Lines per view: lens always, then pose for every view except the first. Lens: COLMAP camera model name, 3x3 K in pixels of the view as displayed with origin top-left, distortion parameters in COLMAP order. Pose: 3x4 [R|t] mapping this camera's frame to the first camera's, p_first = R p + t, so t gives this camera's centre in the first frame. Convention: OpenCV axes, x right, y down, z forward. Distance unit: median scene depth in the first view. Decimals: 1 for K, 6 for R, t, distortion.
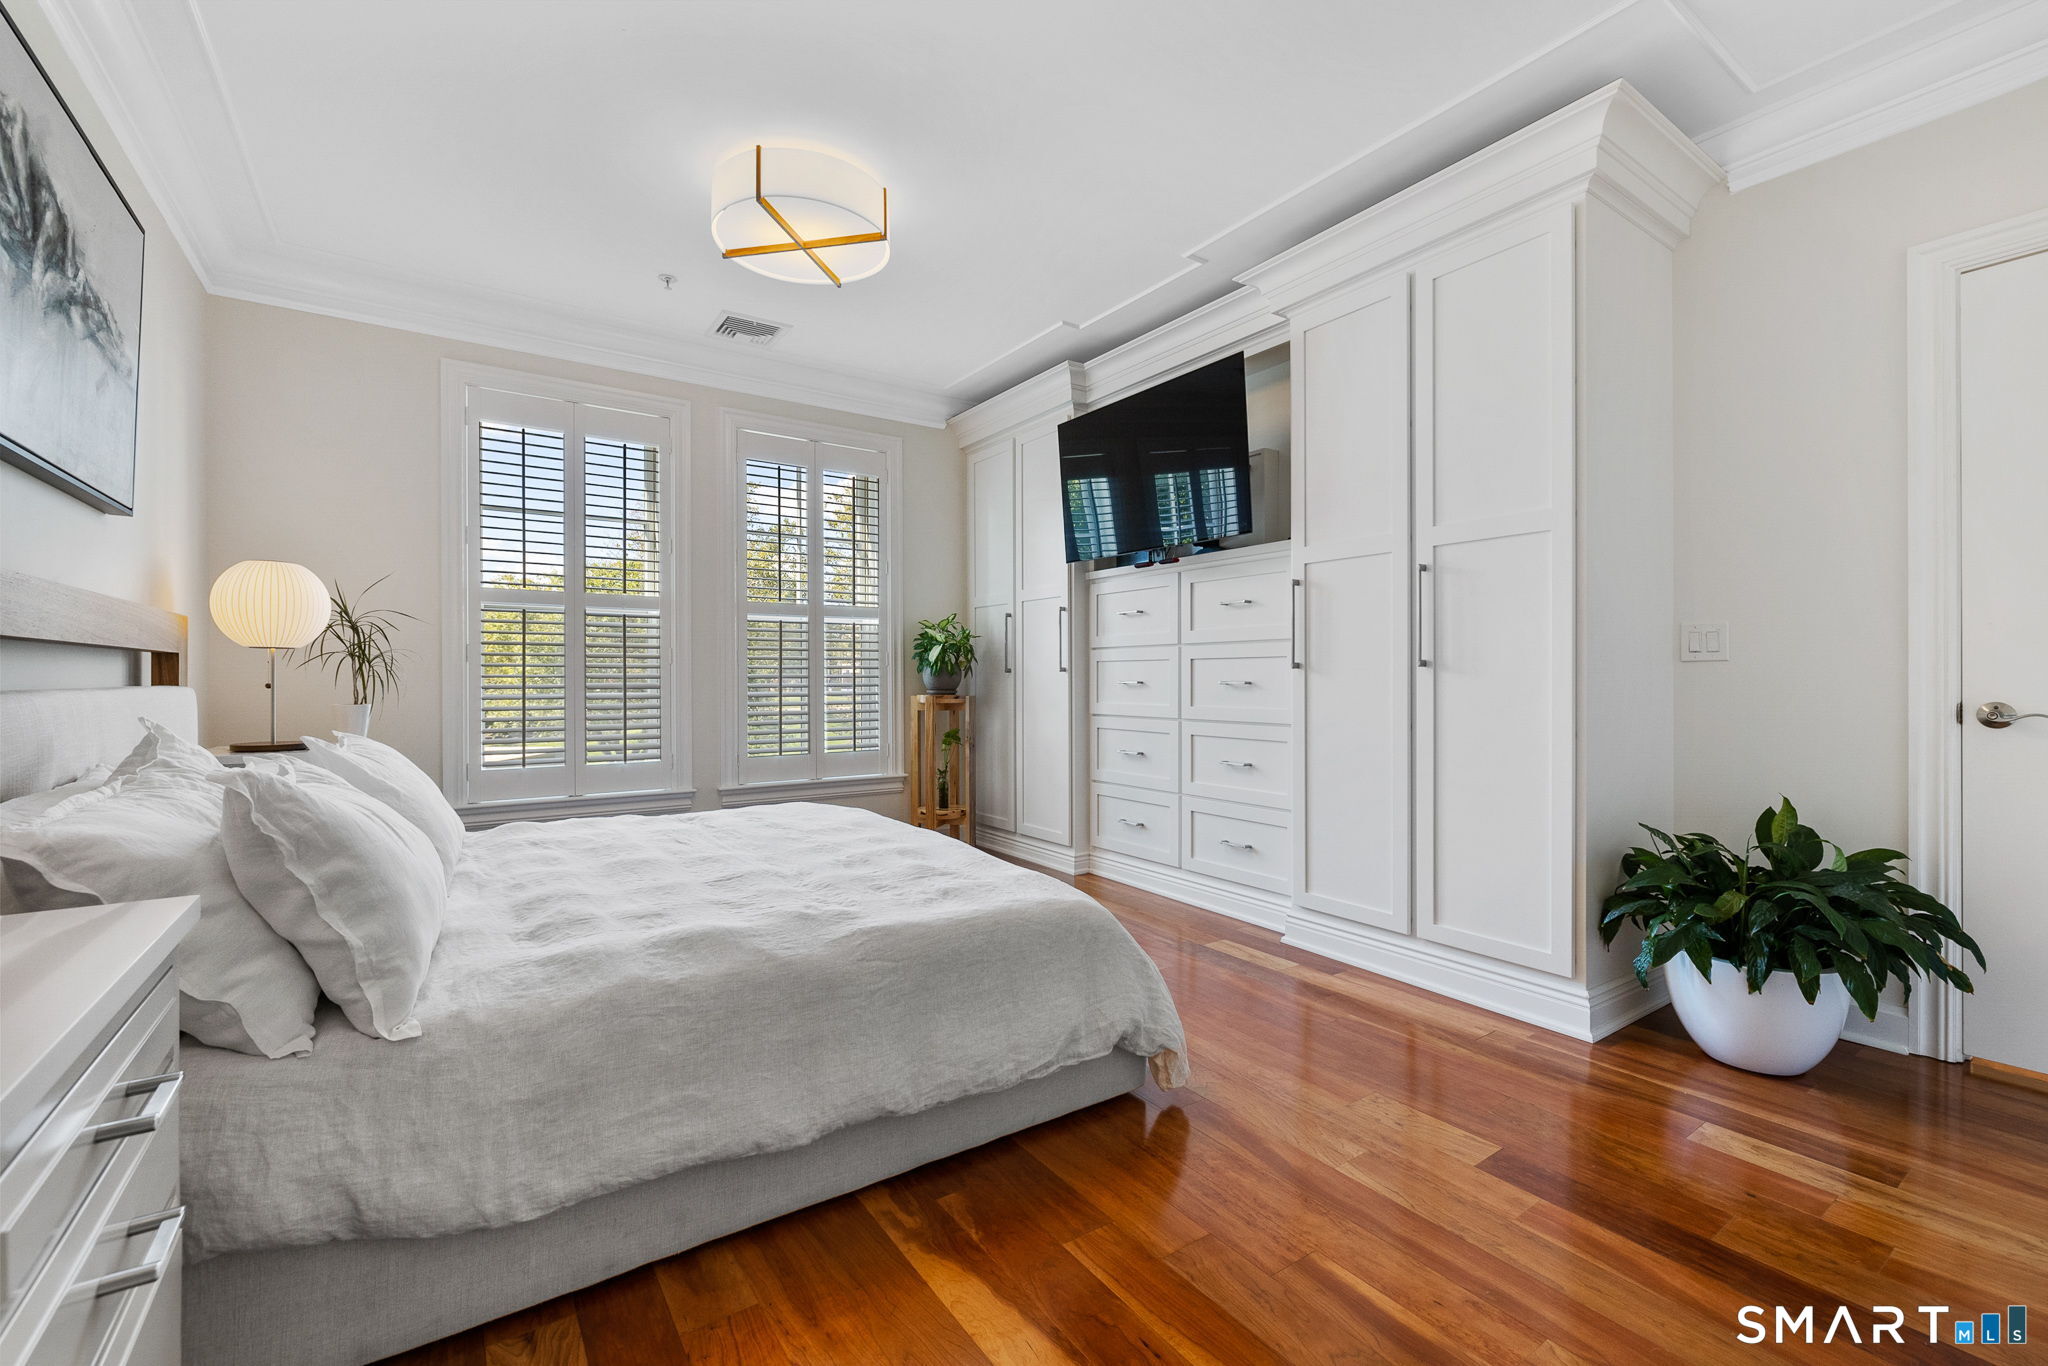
lens RADIAL K [[851.4, 0, 1018.5], [0, 851.4, 682.4], [0, 0, 1]] dist [-0.001947, -0.000274]
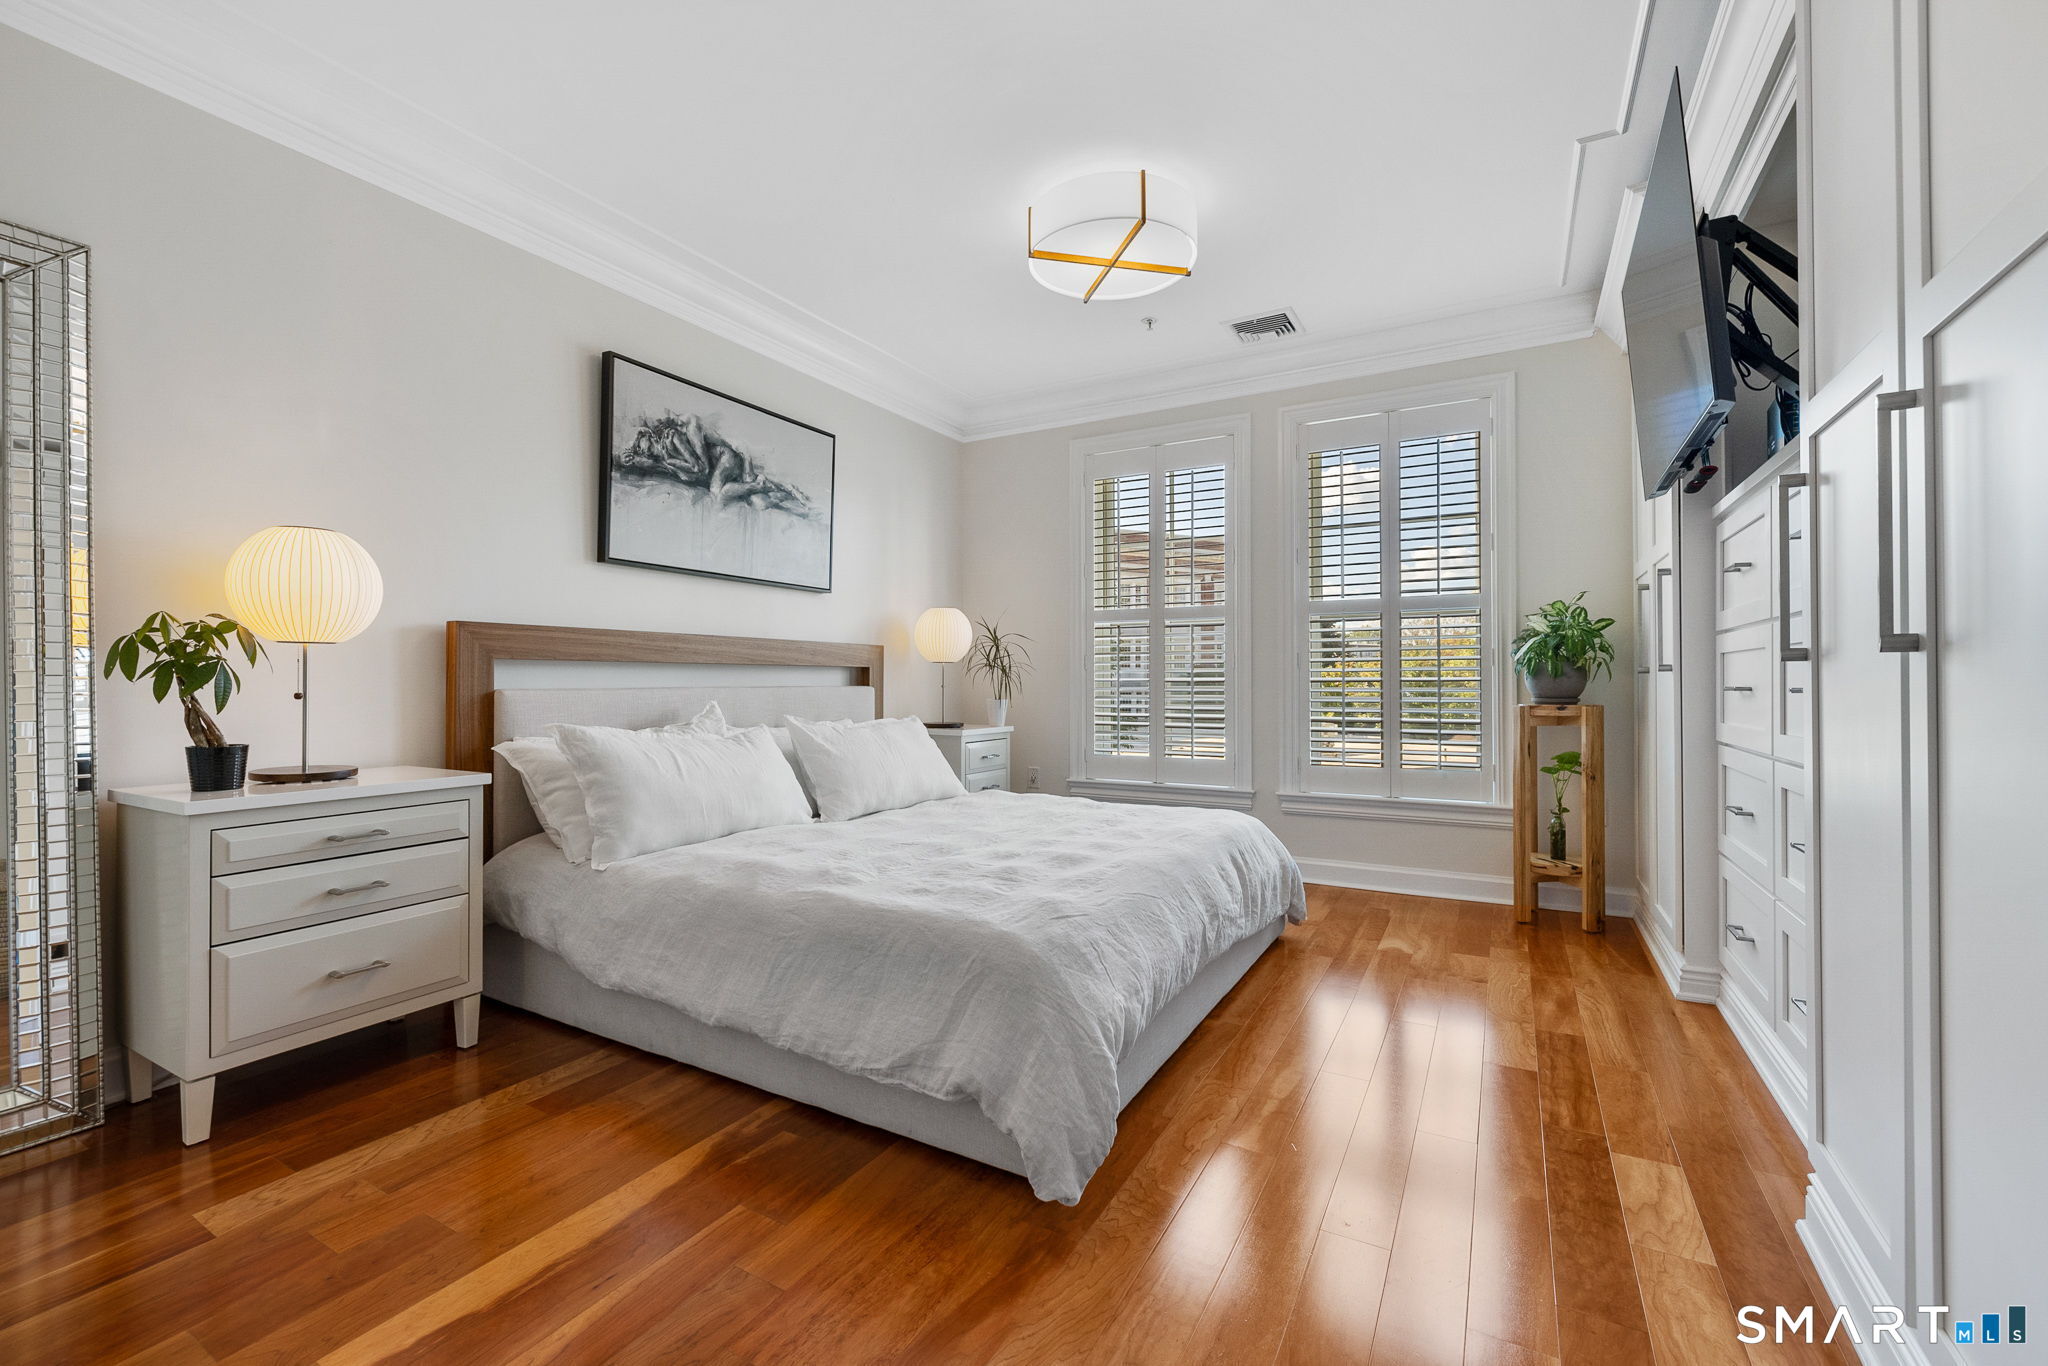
lens RADIAL K [[851.4, 0, 1008.9], [0, 851.4, 679.4], [0, 0, 1]] dist [-0.001947, -0.000274]
pose [[0.435941, -0.003569, -0.899968, 0.948597], [-0.003954, 0.999975, -0.005881, -0.001299], [0.899967, 0.006122, 0.435916, 0.671060]]
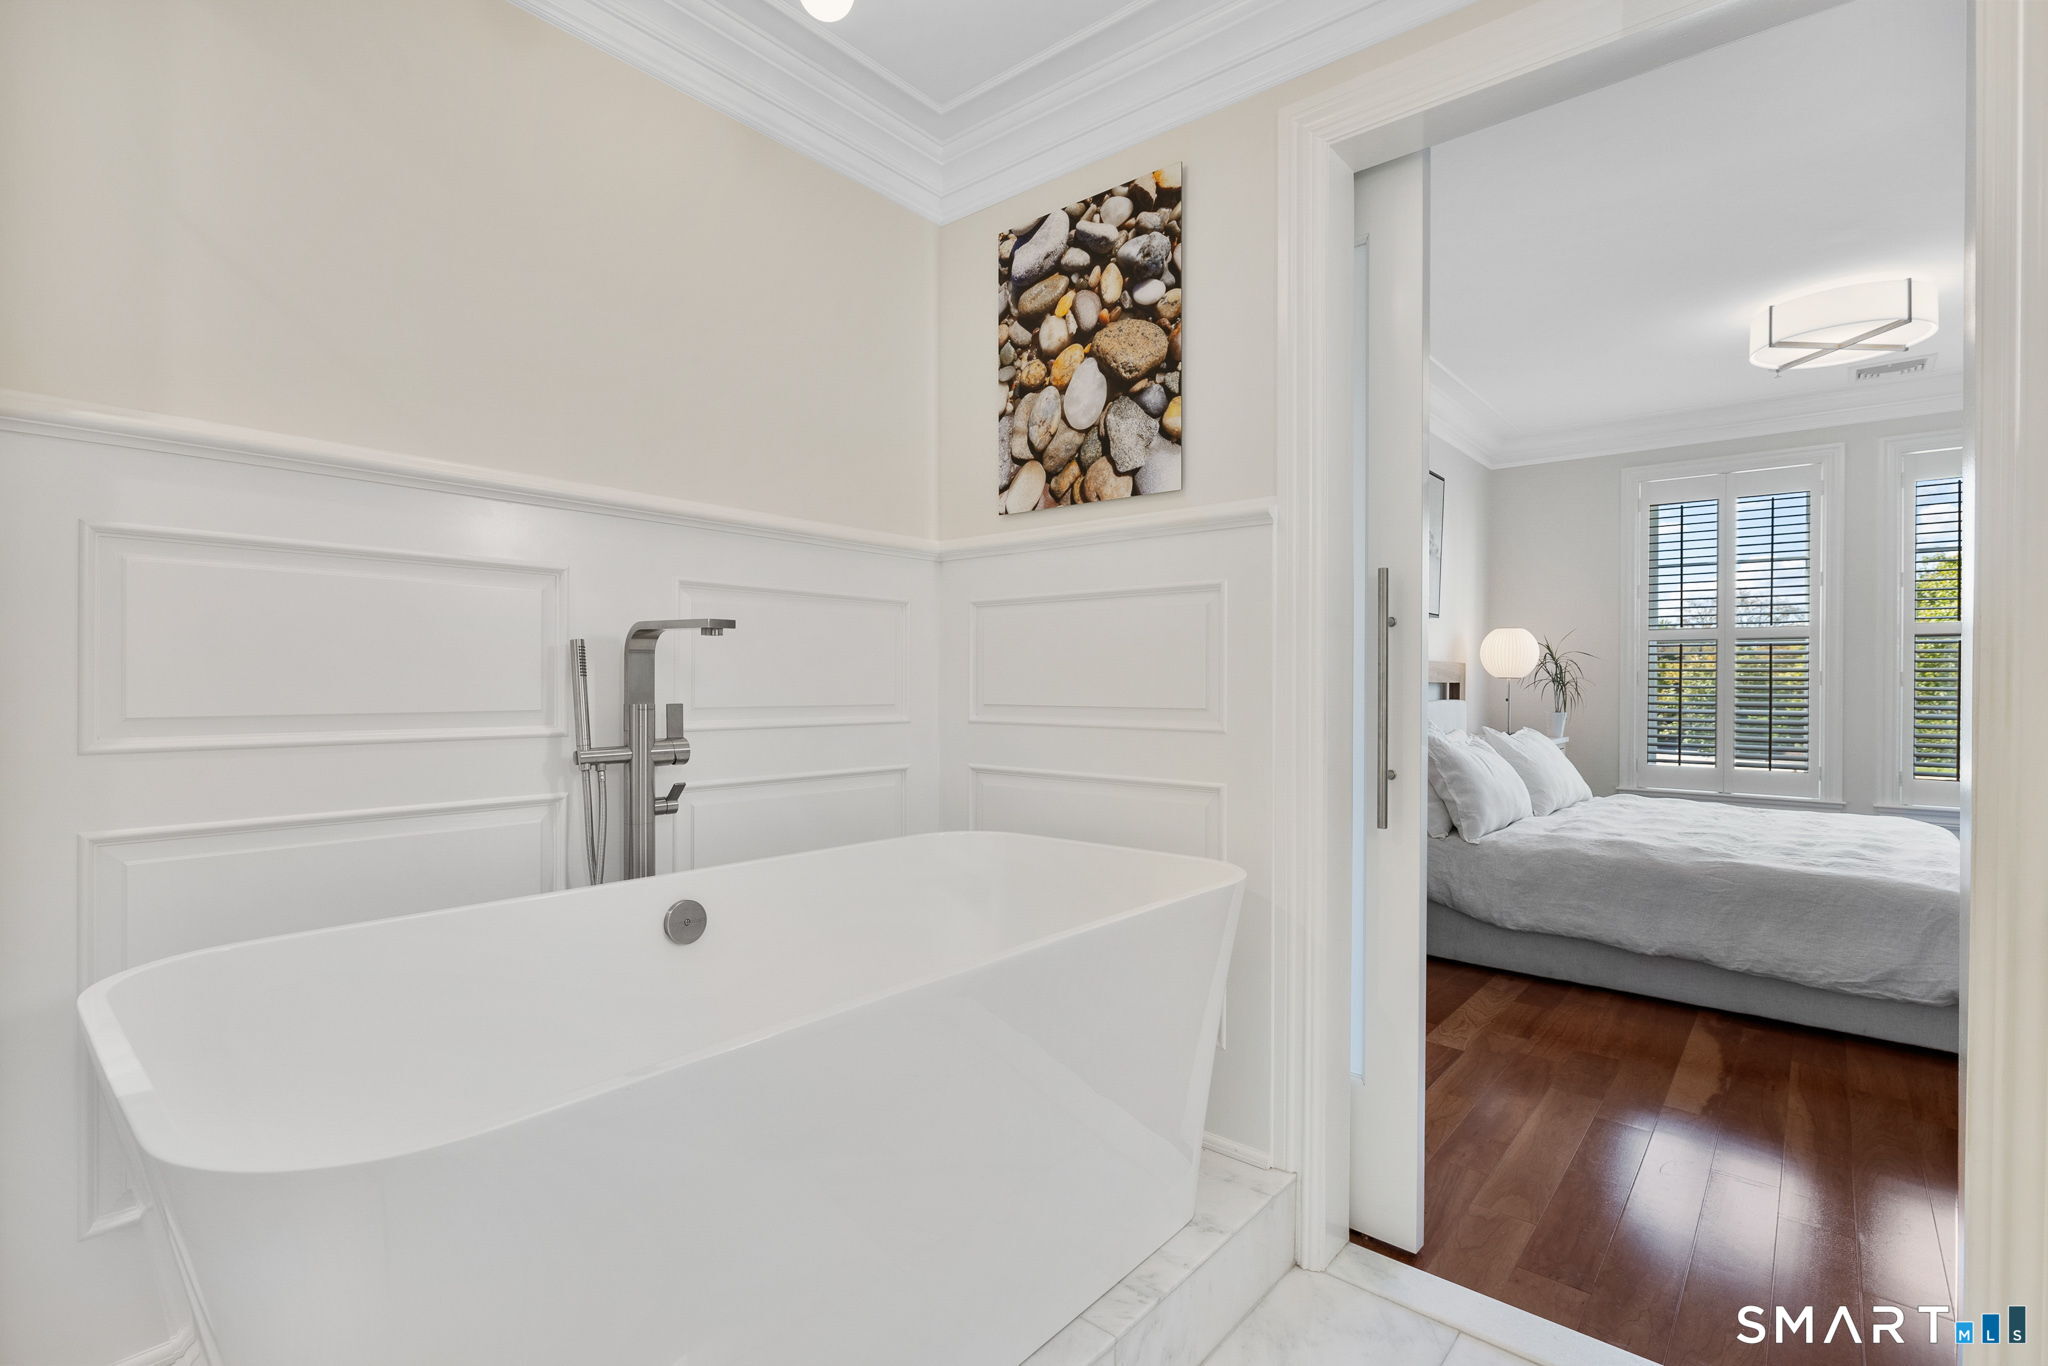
lens RADIAL K [[943.2, 0, 1028.3], [0, 943.2, 675.9], [0, 0, 1]] dist [-0.002729, -0.000189]
pose [[0.264604, -0.003923, -0.964349, 1.125722], [-0.009578, 0.999932, -0.006696, -0.036863], [0.964309, 0.011008, 0.264549, -0.710378]]
